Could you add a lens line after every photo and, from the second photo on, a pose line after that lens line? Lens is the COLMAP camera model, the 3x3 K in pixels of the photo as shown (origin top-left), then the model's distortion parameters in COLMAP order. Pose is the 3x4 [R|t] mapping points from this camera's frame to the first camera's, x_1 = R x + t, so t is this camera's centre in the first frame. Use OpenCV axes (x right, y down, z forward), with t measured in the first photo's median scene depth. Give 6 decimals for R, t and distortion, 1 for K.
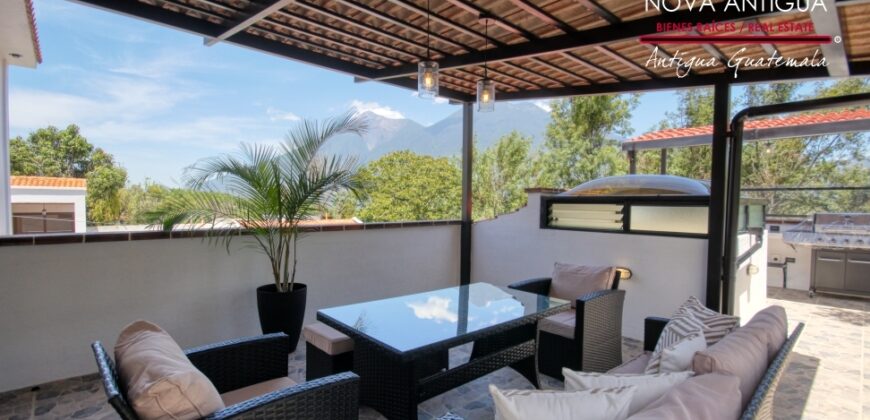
lens RADIAL K [[403.1, 0, 434.7], [0, 403.1, 204.6], [0, 0, 1]] dist [-0.000864, -0.001546]
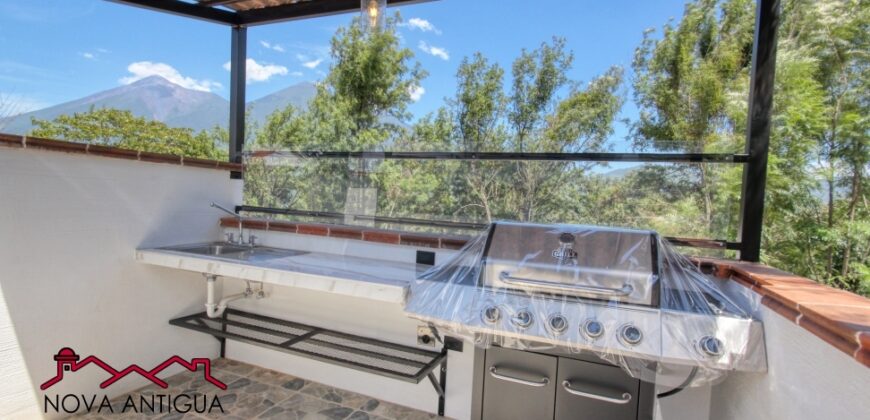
lens RADIAL K [[403.1, 0, 437.0], [0, 403.1, 214.7], [0, 0, 1]] dist [-0.000864, -0.001546]
pose [[0.912073, 0.034232, 0.408597, 0.215456], [-0.048750, 0.998494, 0.025168, 0.003126], [-0.407120, -0.042874, 0.912368, 0.203208]]
